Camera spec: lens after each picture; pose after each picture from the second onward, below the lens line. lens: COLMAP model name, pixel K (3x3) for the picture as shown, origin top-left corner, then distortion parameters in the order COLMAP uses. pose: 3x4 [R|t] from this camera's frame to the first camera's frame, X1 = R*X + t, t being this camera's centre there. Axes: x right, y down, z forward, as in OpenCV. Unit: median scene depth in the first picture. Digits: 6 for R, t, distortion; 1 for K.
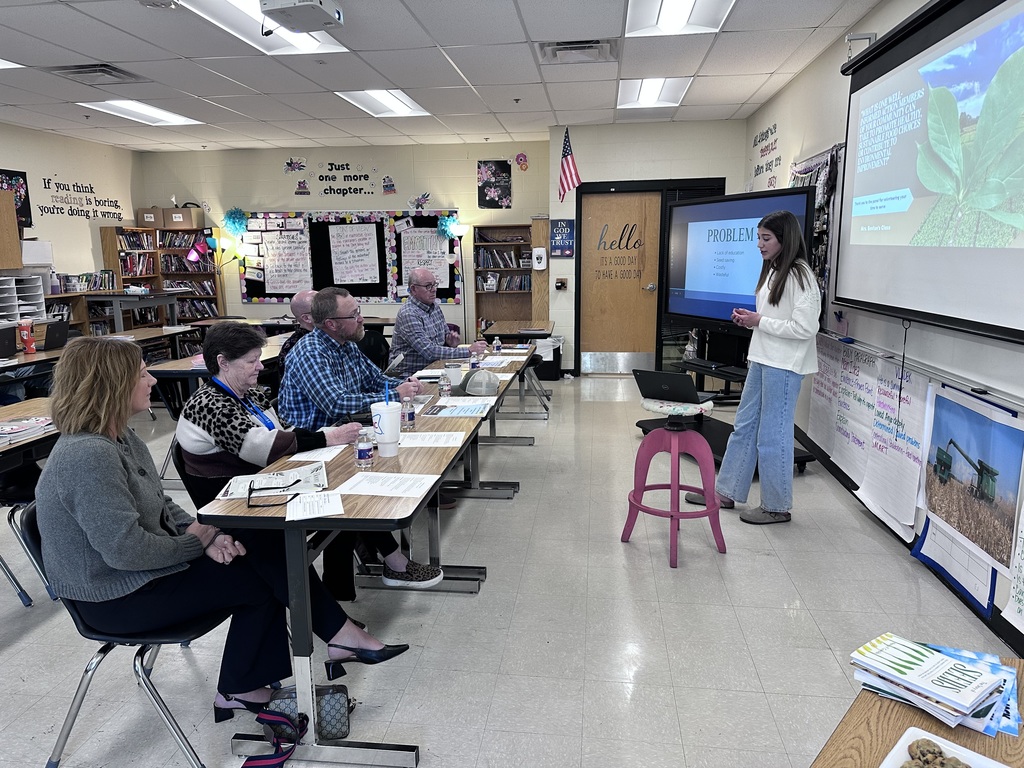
lens RADIAL K [[714.7, 0, 514.7], [0, 714.7, 384.3], [0, 0, 1]] dist [0.128152, -0.140747]
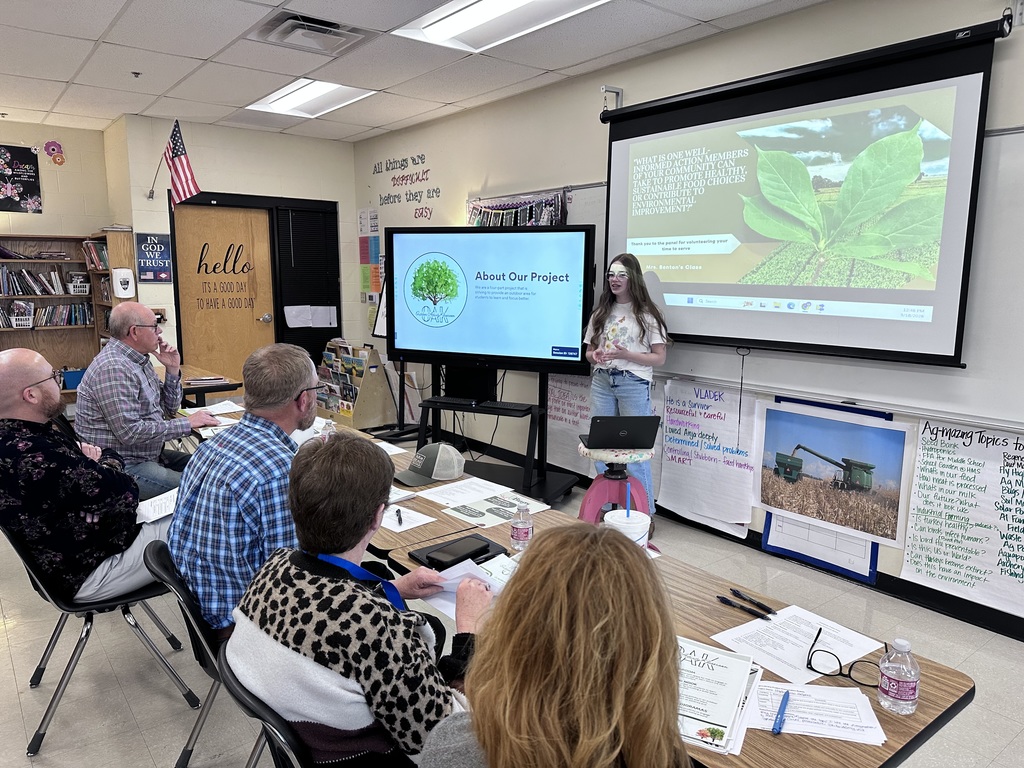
lens RADIAL K [[718.1, 0, 511.0], [0, 718.1, 386.2], [0, 0, 1]] dist [0.071416, -0.095836]
pose [[0.710382, -0.090357, 0.697992, -0.217693], [0.110748, 0.993721, 0.015926, -0.035589], [-0.695048, 0.065988, 0.715928, 0.182782]]
